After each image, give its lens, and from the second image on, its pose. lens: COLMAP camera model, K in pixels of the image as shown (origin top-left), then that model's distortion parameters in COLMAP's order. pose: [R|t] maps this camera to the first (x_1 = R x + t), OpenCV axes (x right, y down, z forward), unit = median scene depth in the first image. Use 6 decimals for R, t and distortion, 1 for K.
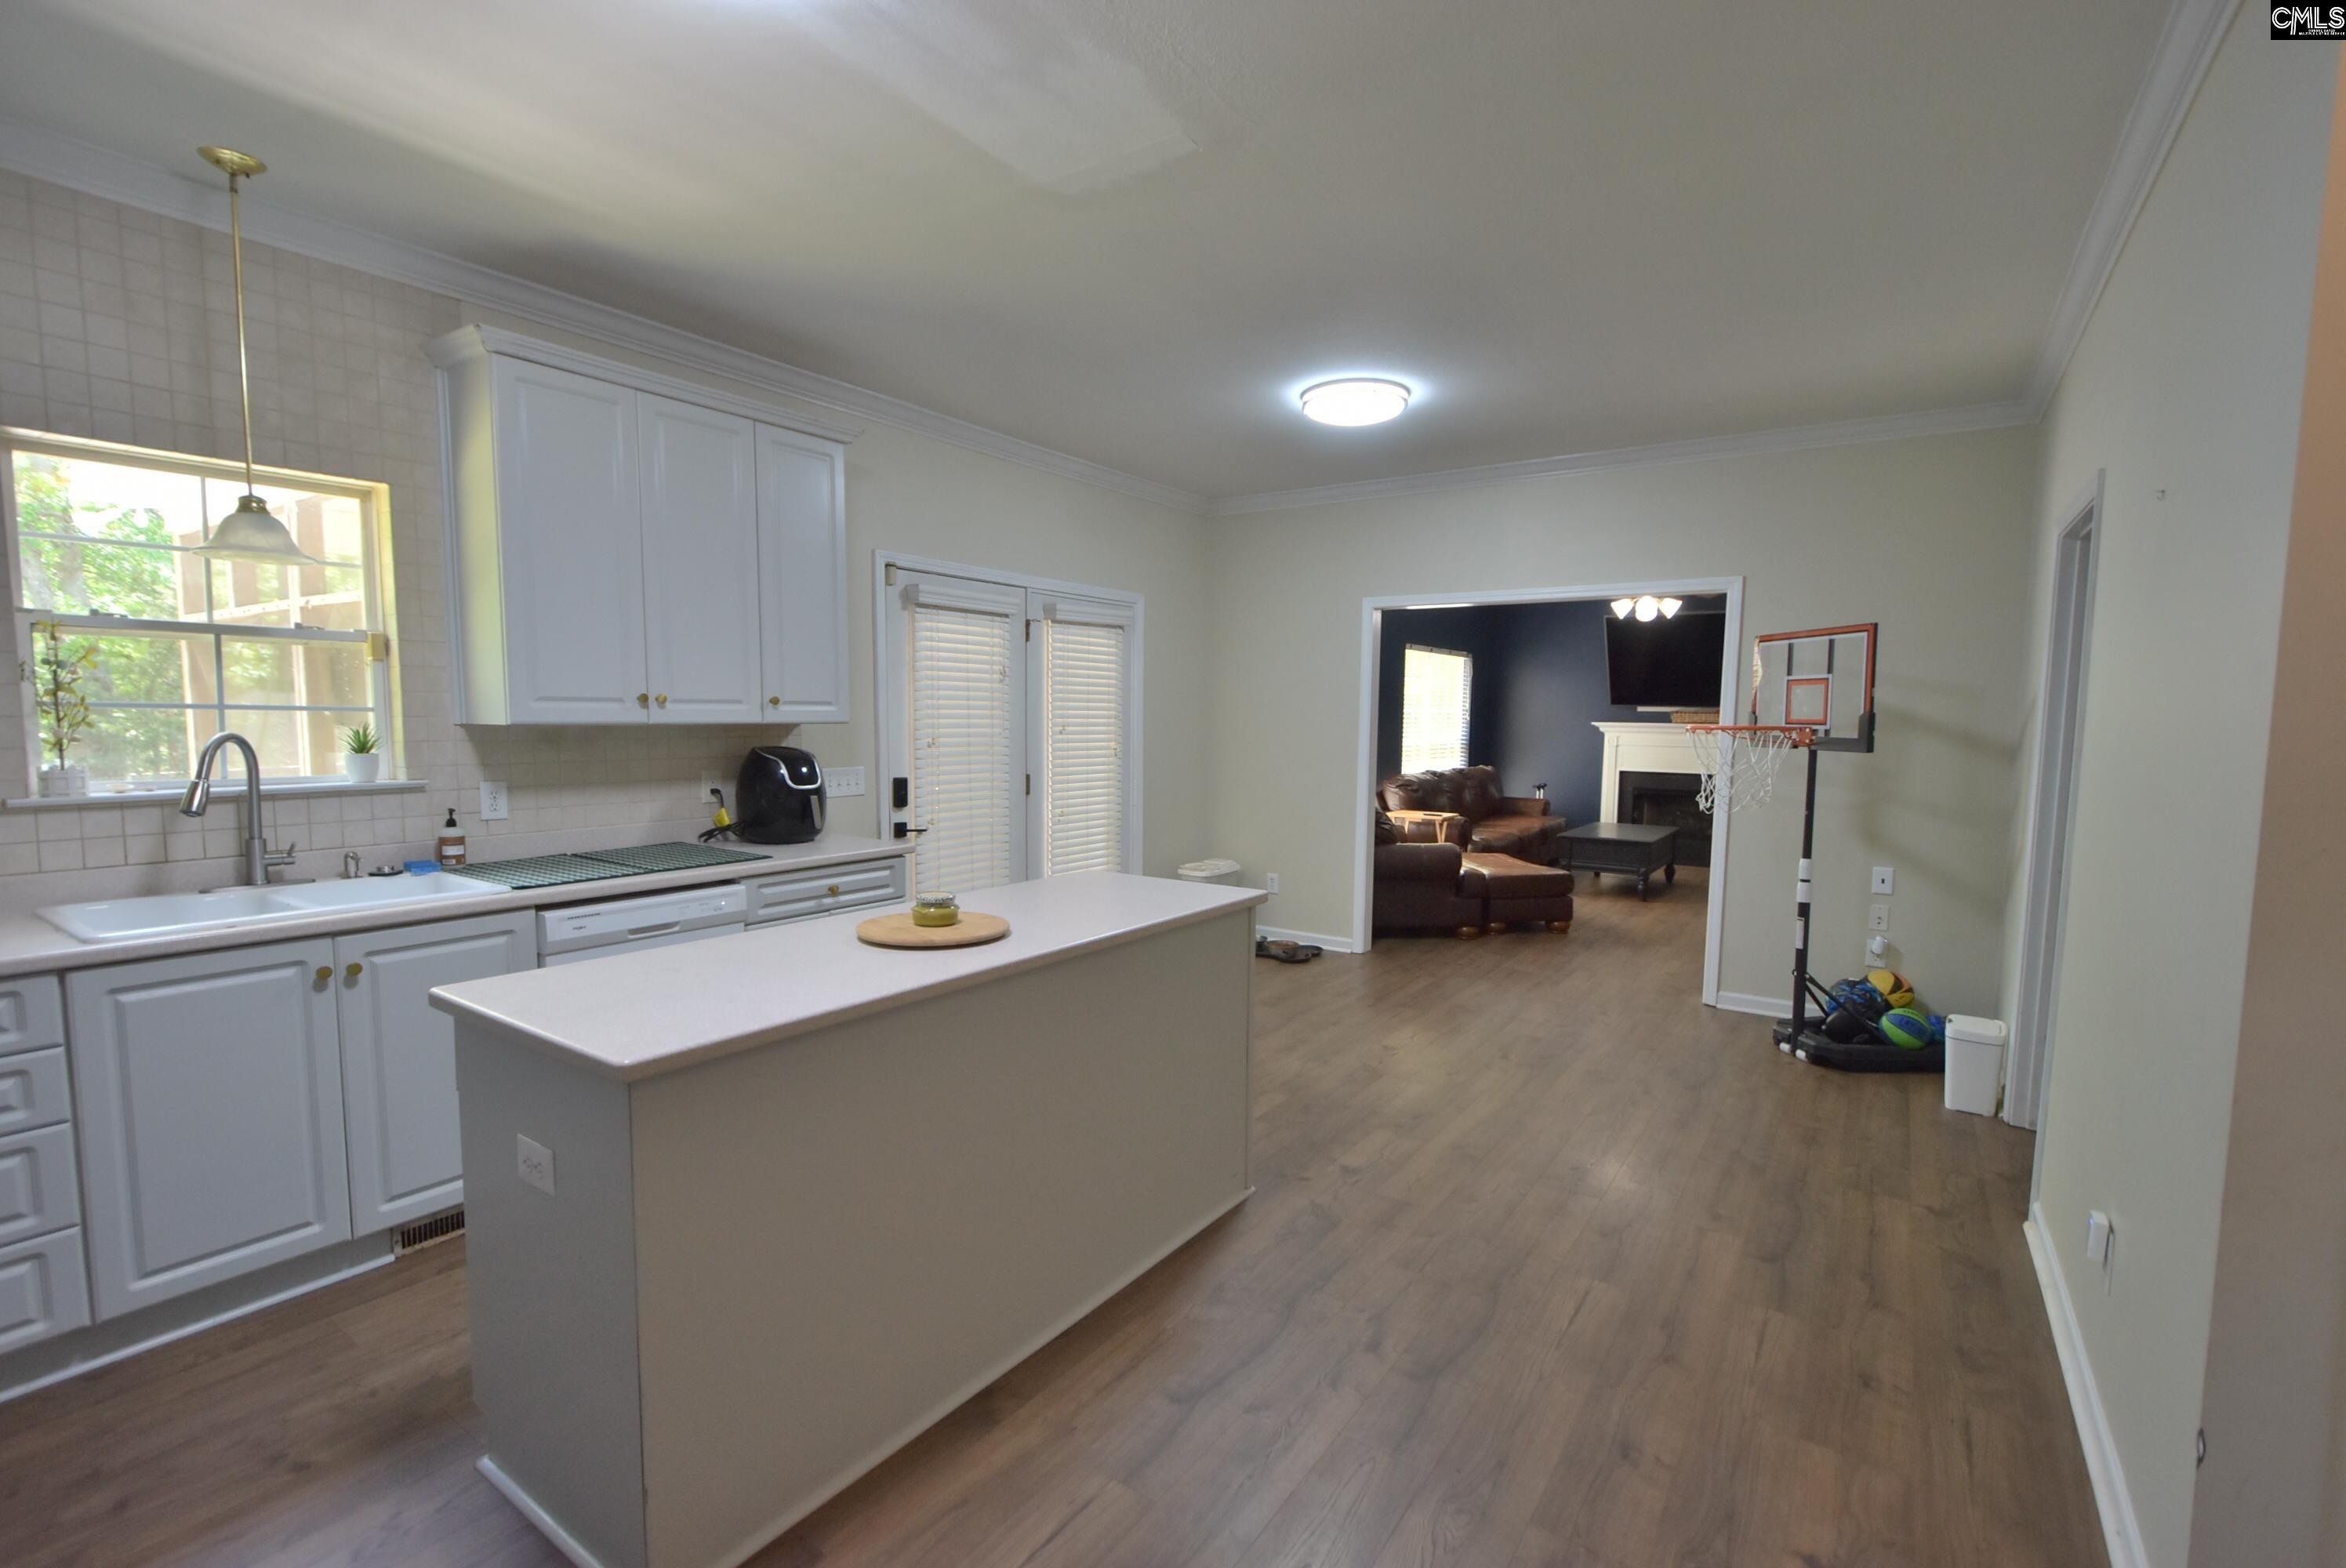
lens RADIAL K [[1035.3, 0, 1175.5], [0, 1035.3, 793.0], [0, 0, 1]] dist [-0.004661, -0.001551]
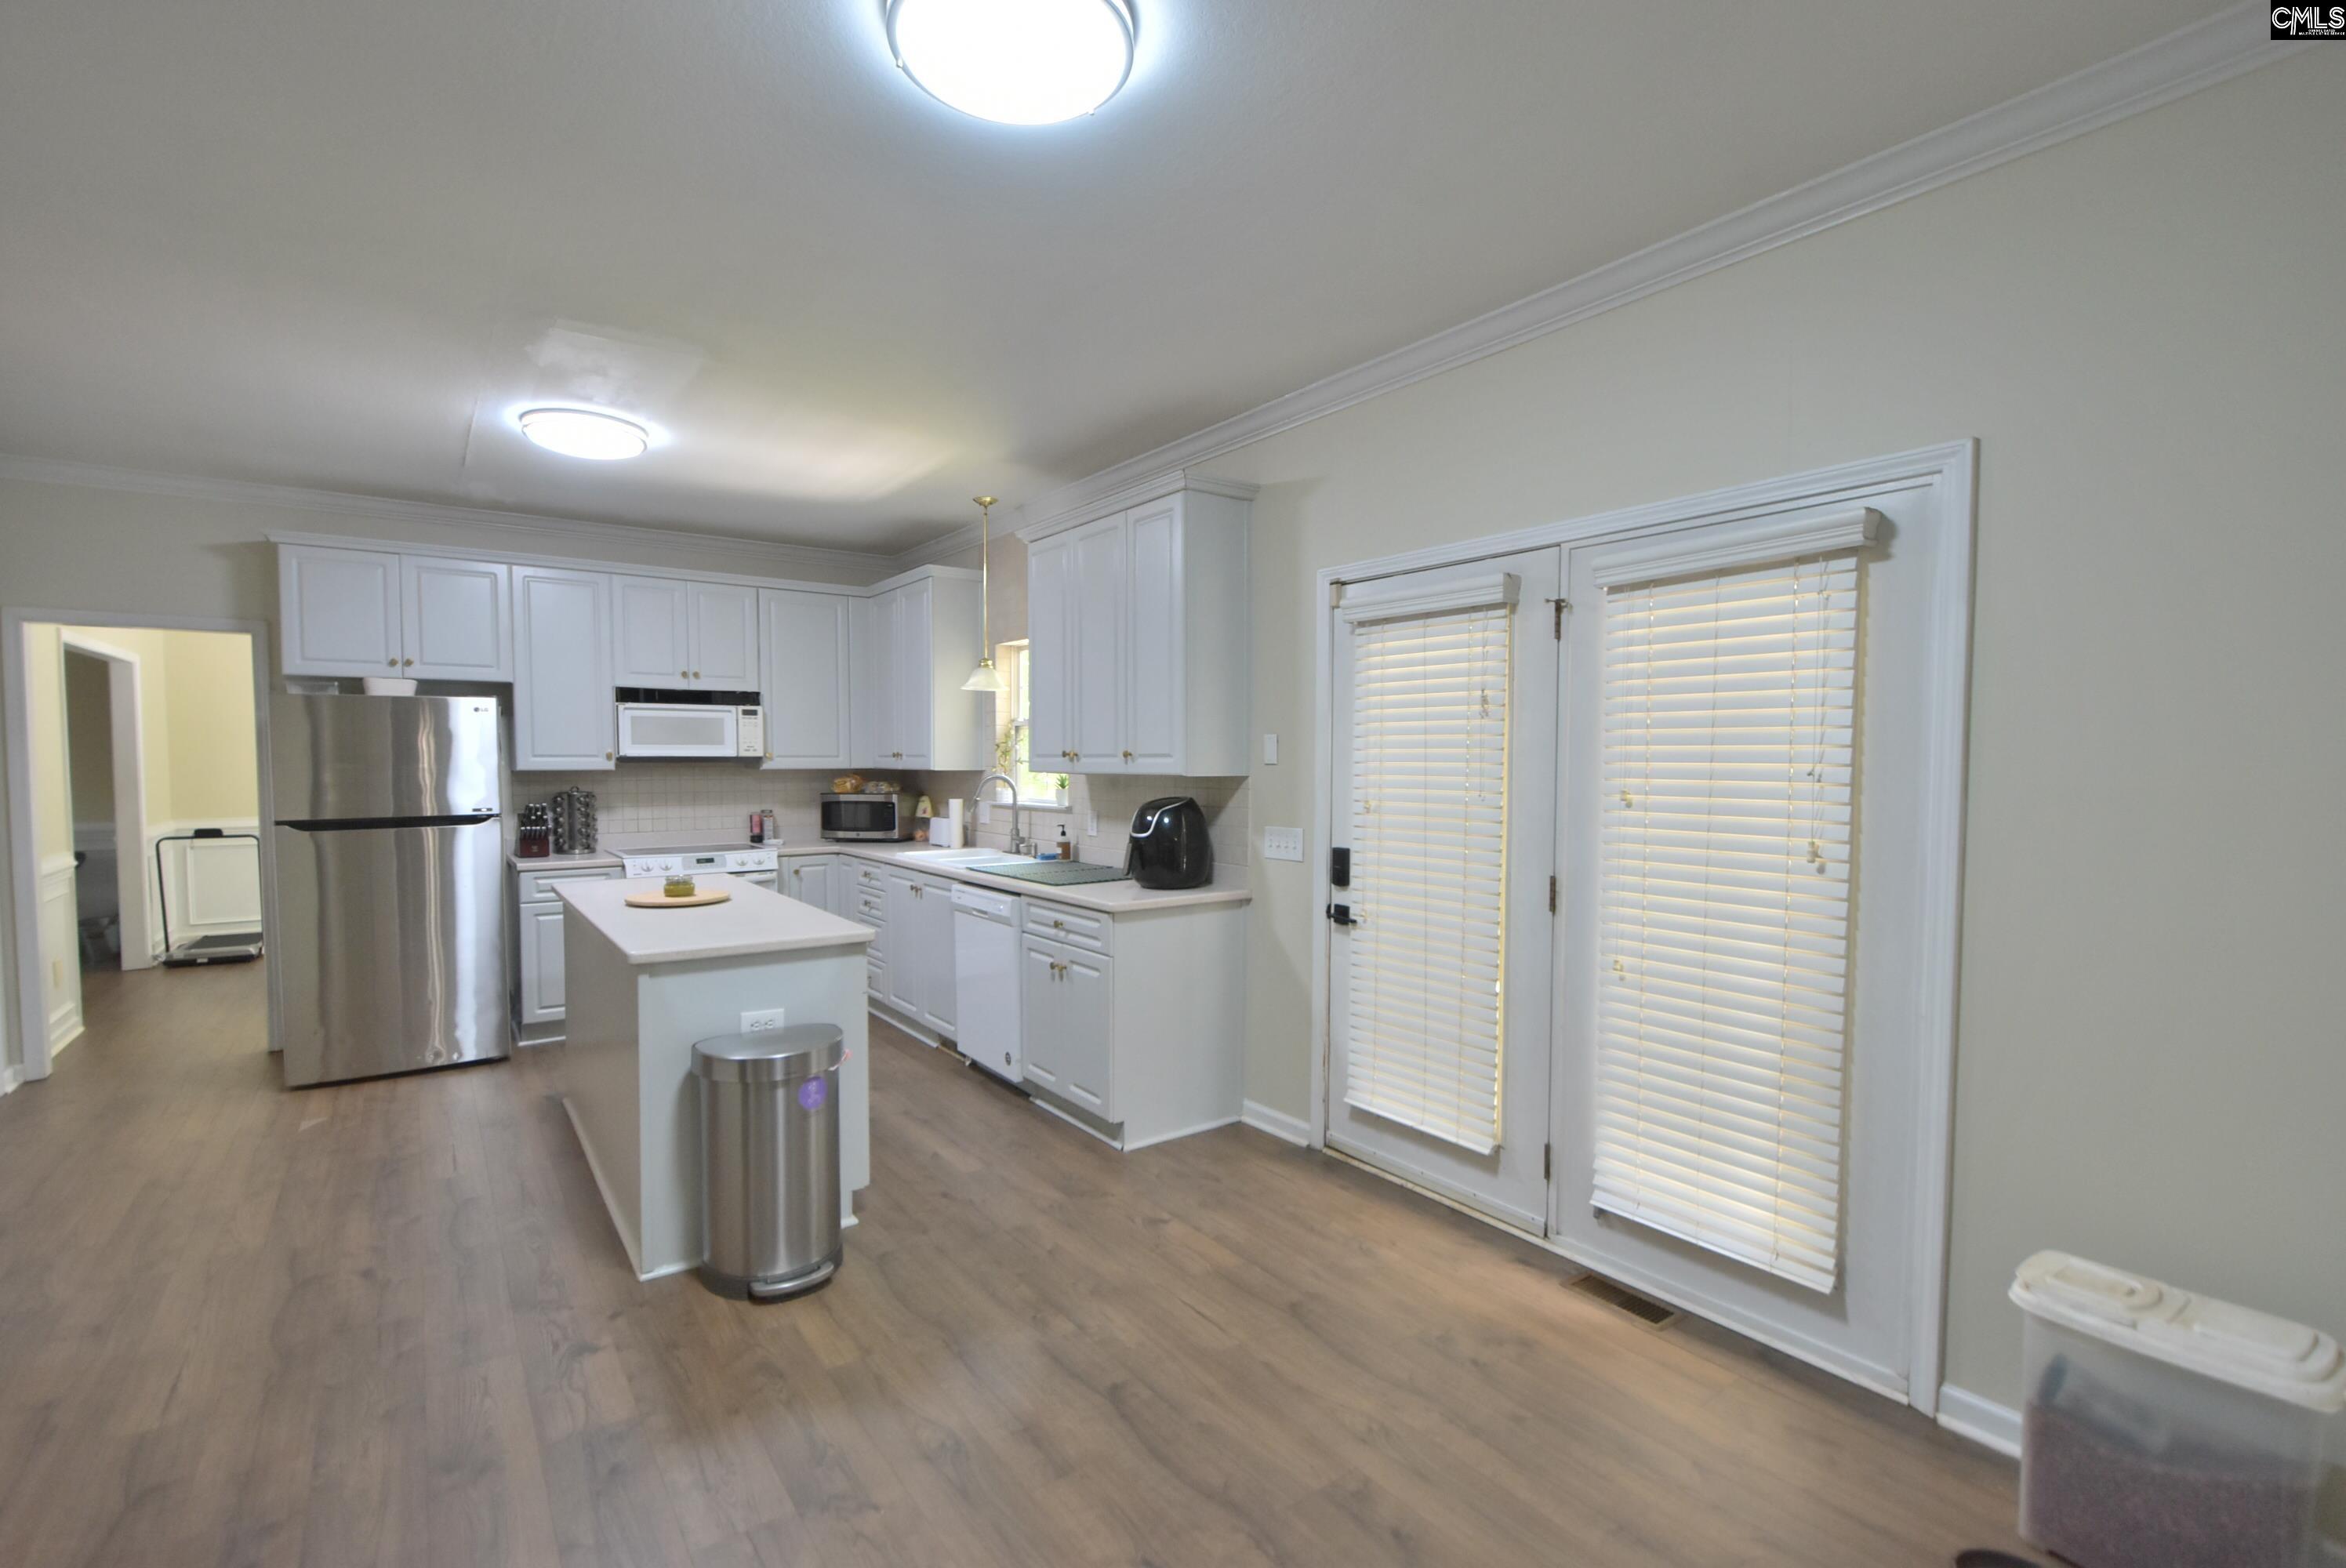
lens RADIAL K [[1035.3, 0, 1176.3], [0, 1035.3, 794.7], [0, 0, 1]] dist [-0.004661, -0.001551]
pose [[-0.319547, 0.020910, -0.947340, 0.566185], [-0.080742, 0.995520, 0.049209, -0.091556], [0.944124, 0.092214, -0.316427, 1.230903]]
